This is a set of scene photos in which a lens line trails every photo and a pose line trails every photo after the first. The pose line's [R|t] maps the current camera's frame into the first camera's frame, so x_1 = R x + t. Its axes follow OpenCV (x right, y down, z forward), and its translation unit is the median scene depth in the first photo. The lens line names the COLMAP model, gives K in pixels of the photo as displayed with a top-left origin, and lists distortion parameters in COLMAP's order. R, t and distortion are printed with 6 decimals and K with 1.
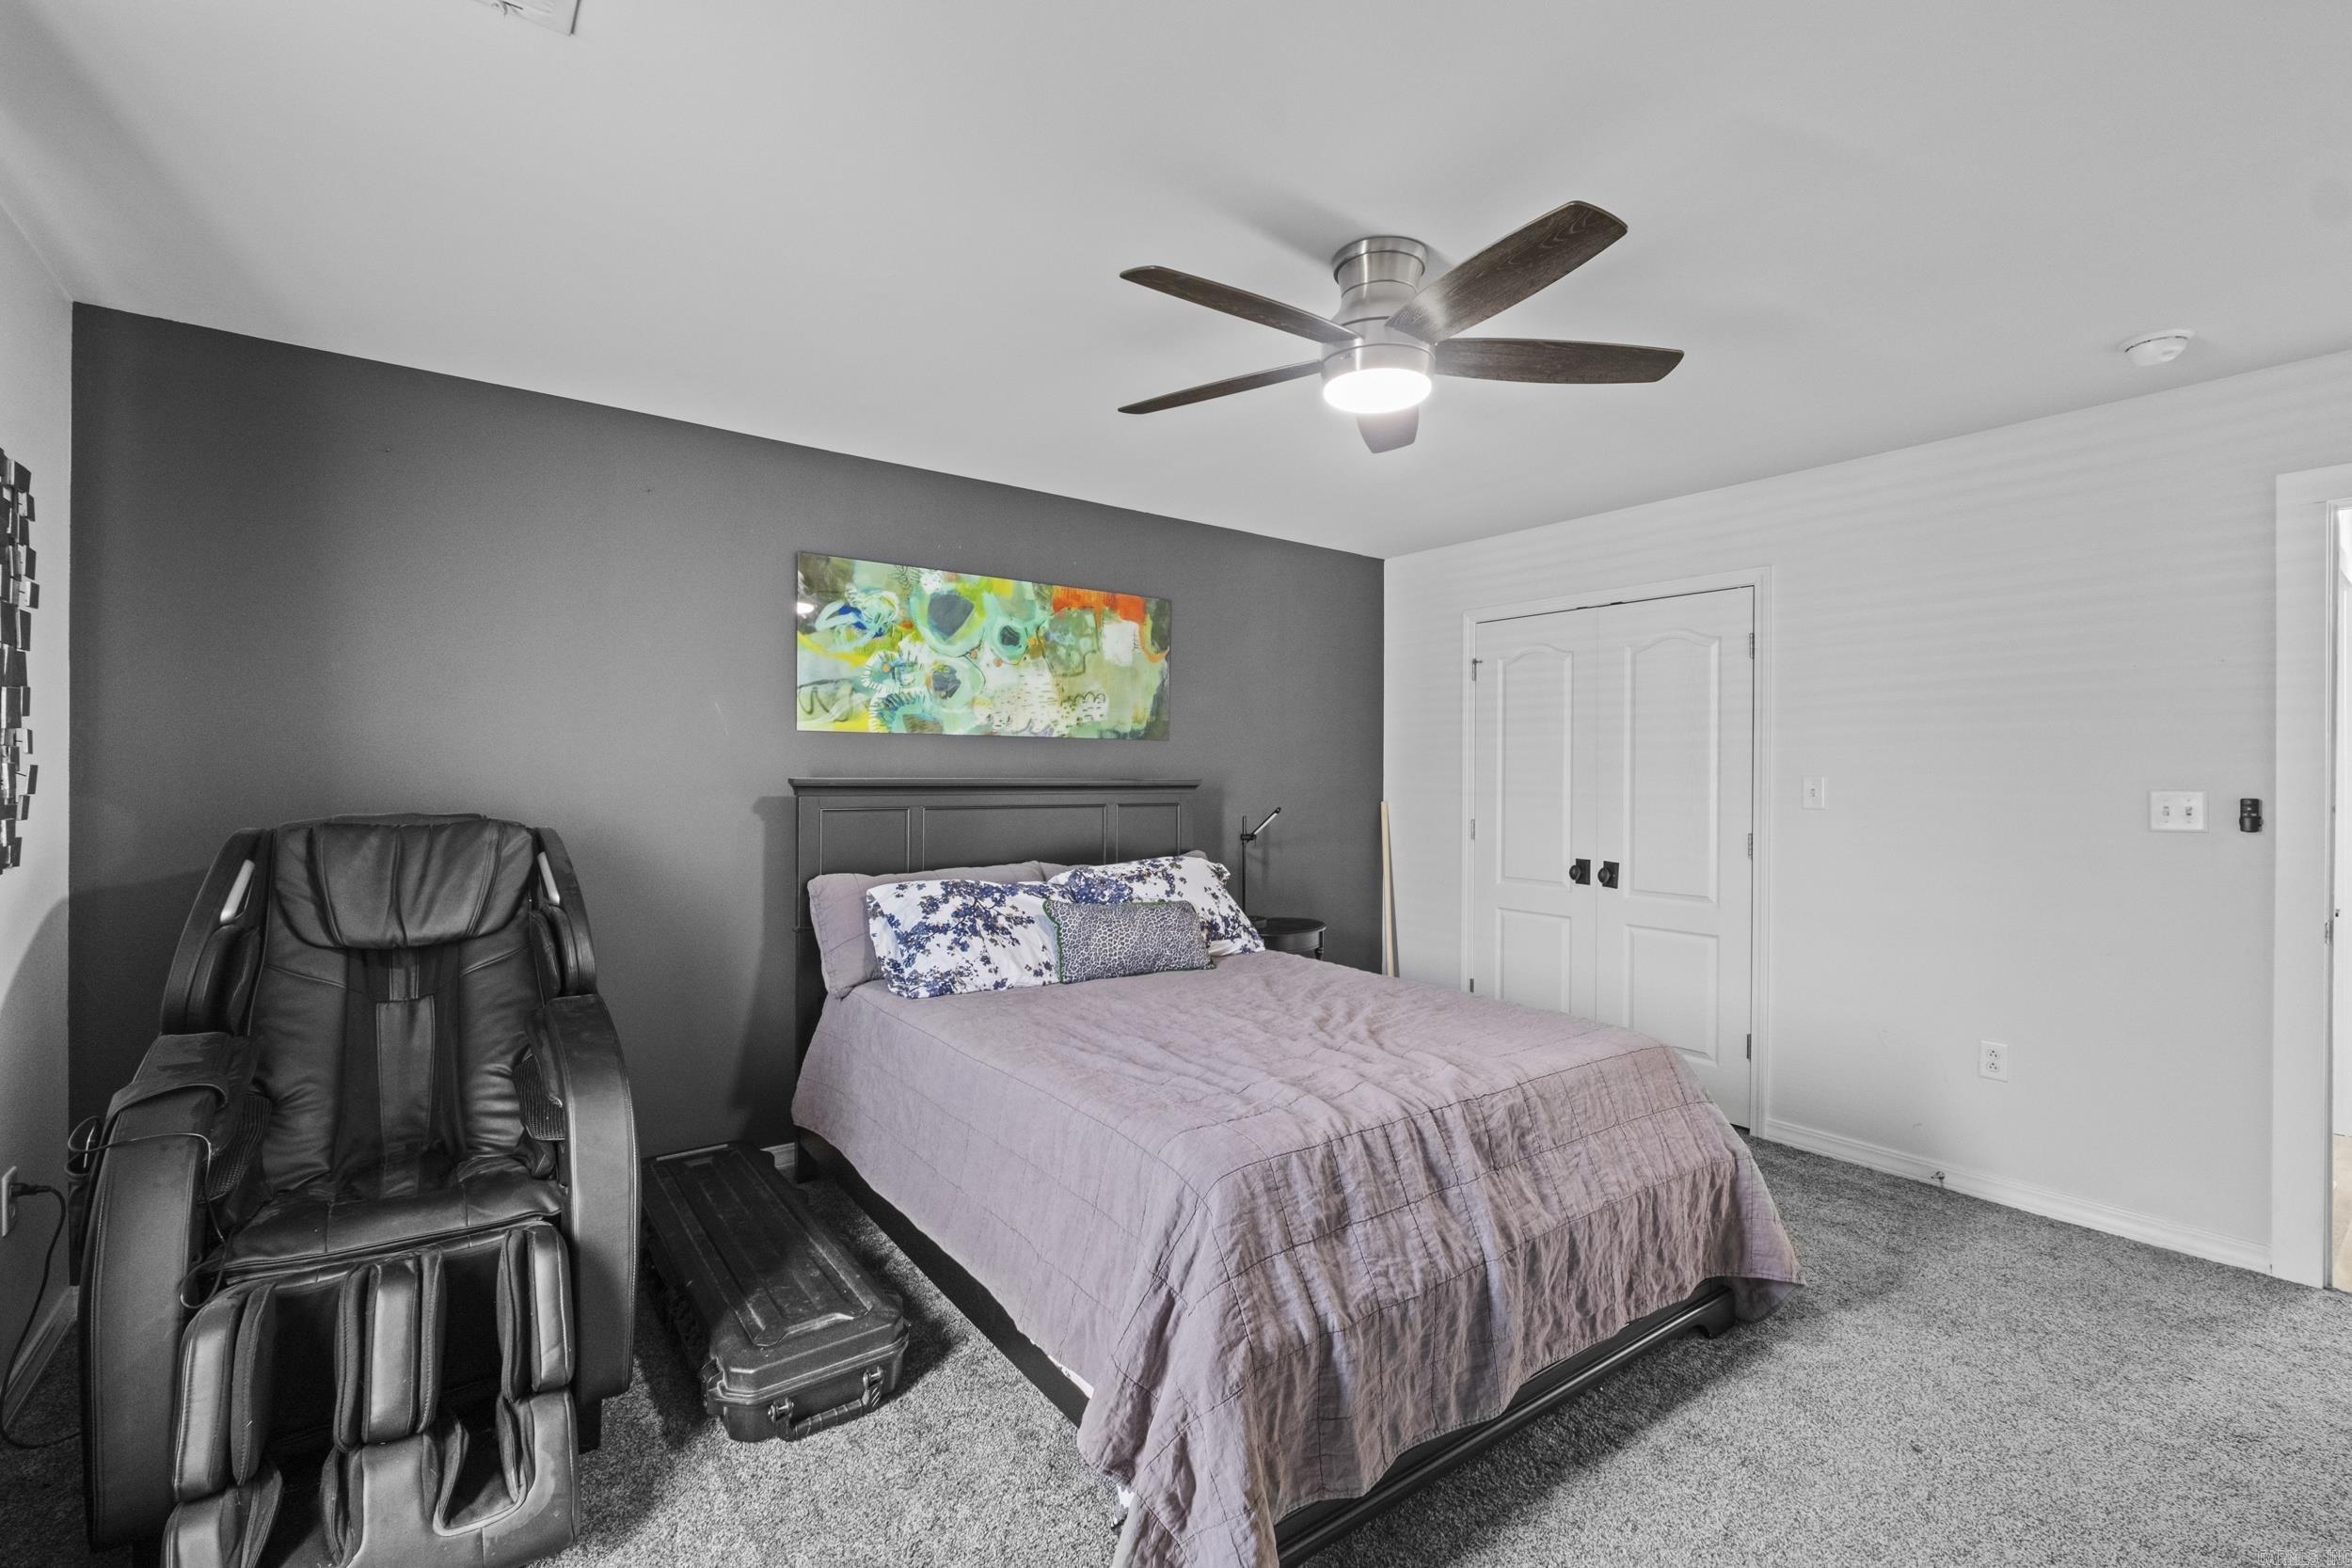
lens RADIAL K [[1028.6, 0, 1160.6], [0, 1028.6, 782.0], [0, 0, 1]] dist [-0.002280, -0.001970]
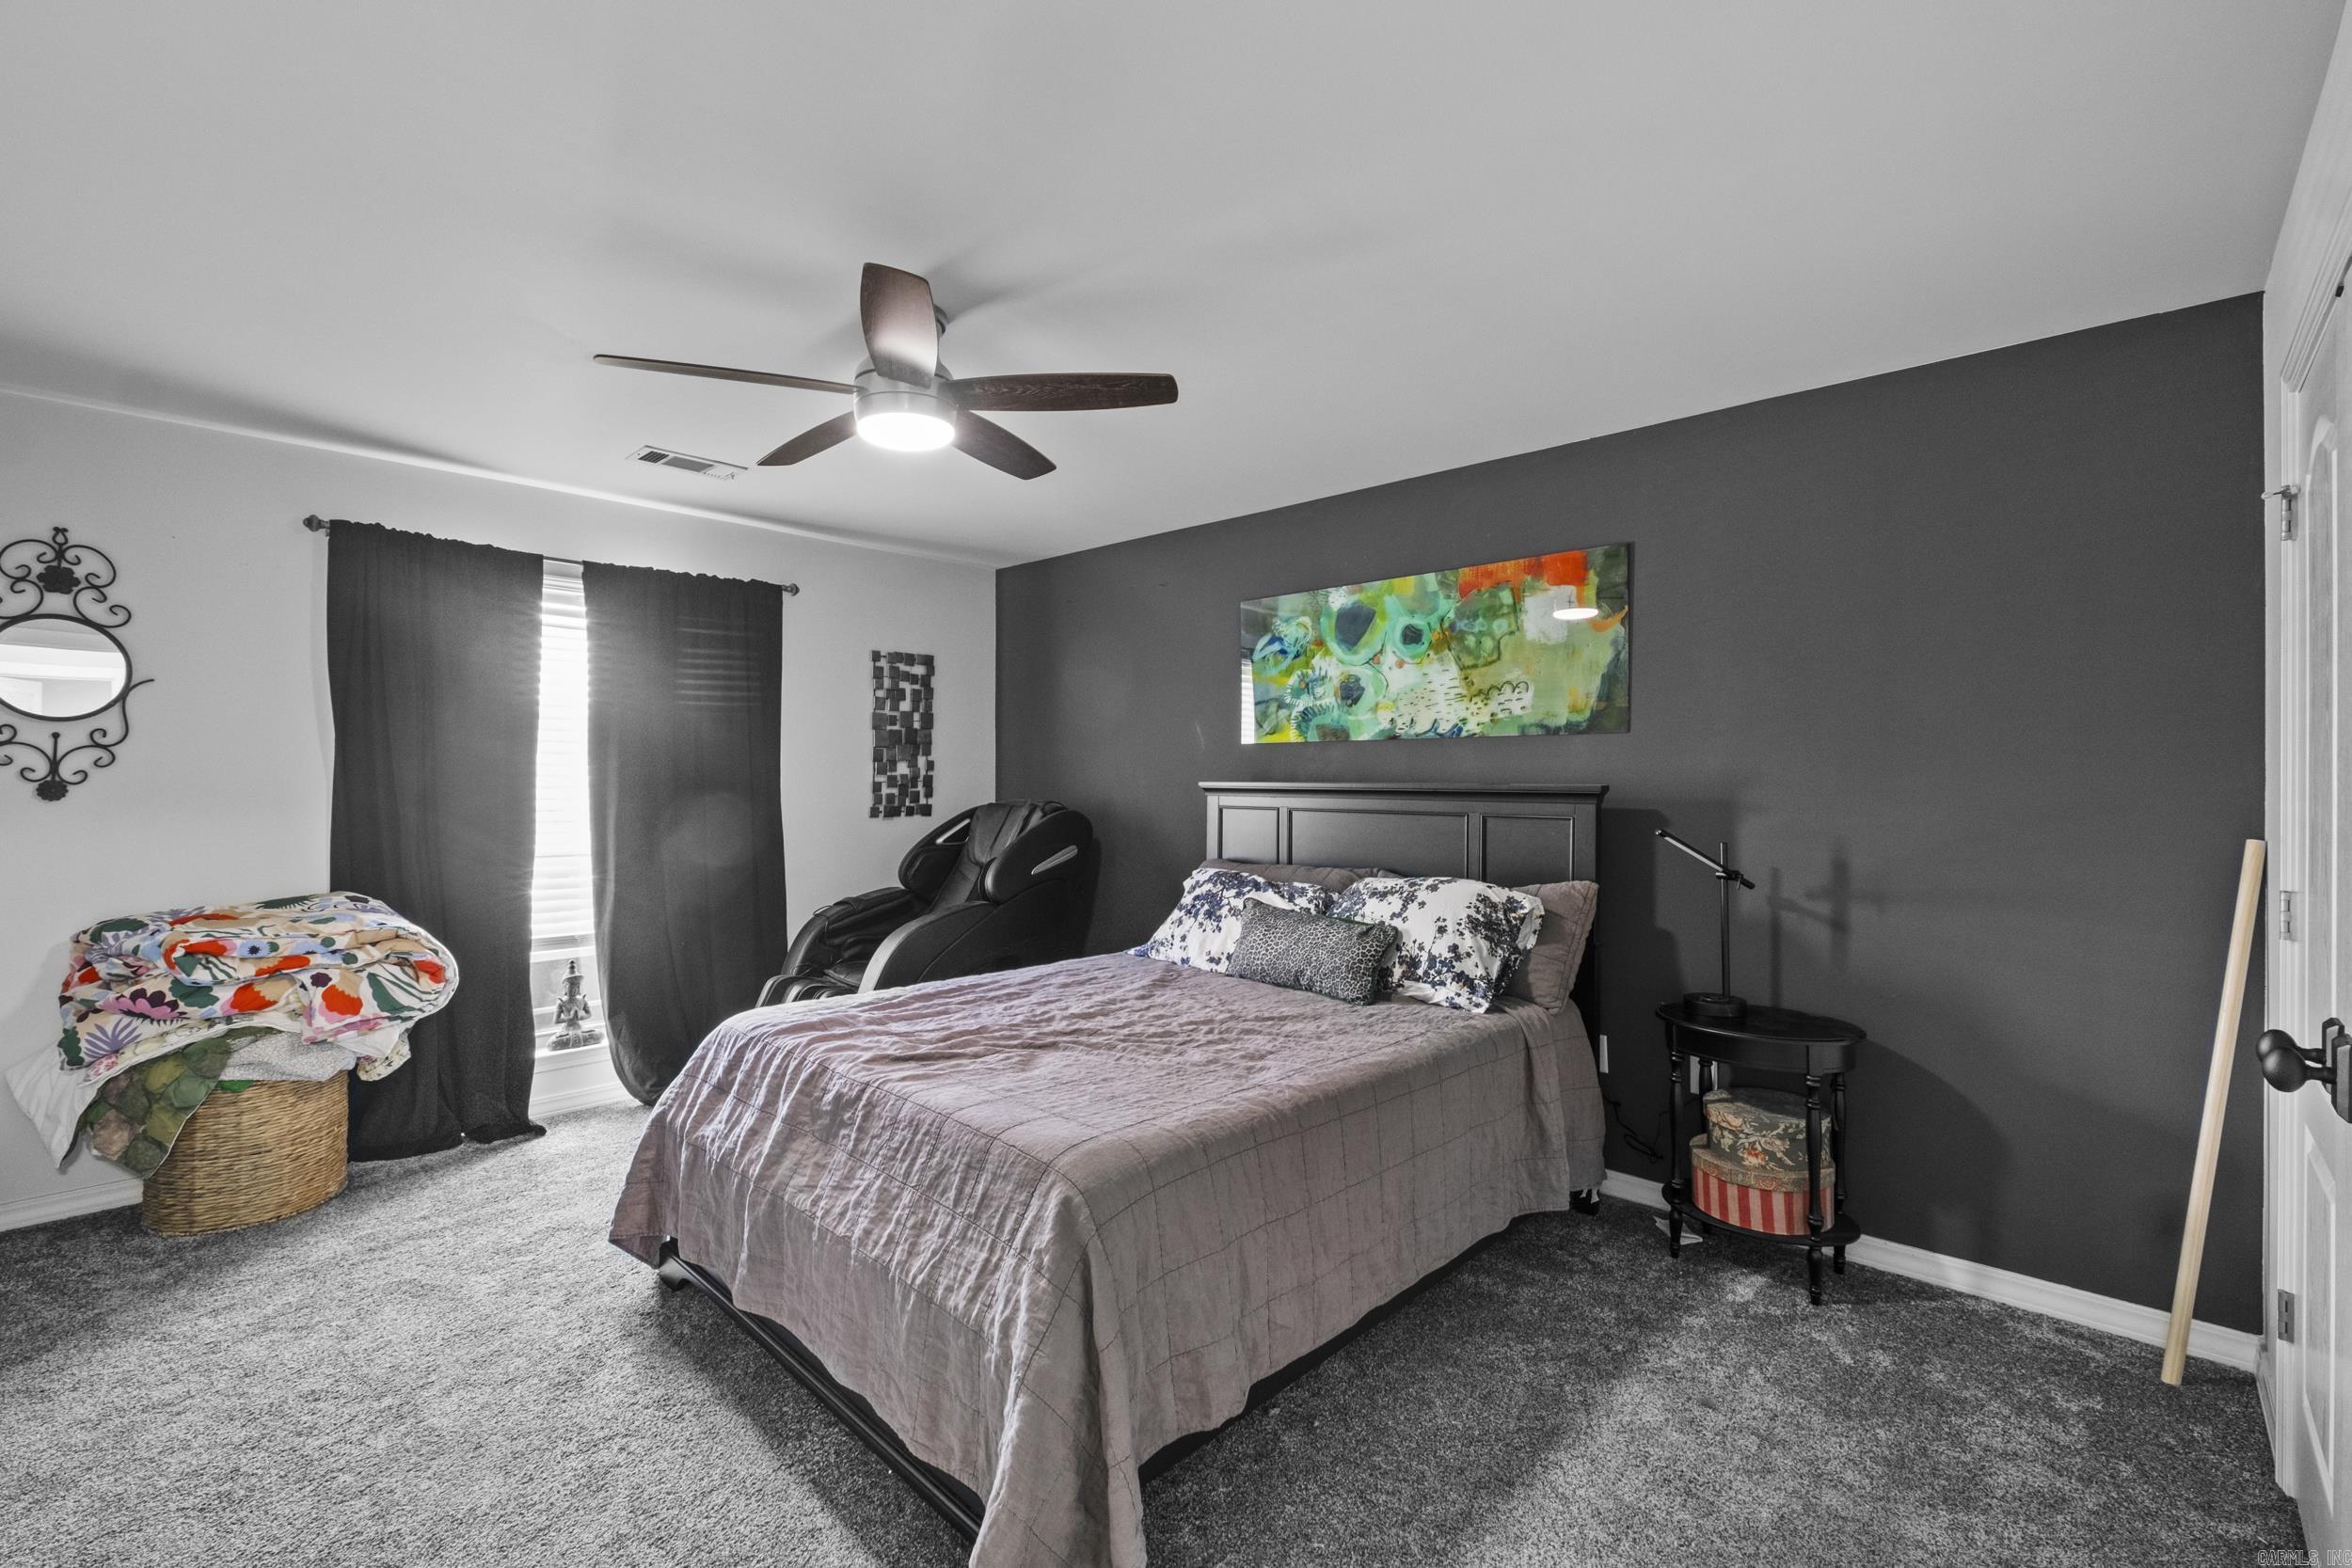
lens RADIAL K [[1028.6, 0, 1163.9], [0, 1028.6, 778.0], [0, 0, 1]] dist [-0.002280, -0.001970]
pose [[0.158465, -0.003935, -0.987357, 0.768402], [-0.008614, 0.999948, -0.005368, -0.000881], [0.987327, 0.009356, 0.158423, 0.624614]]
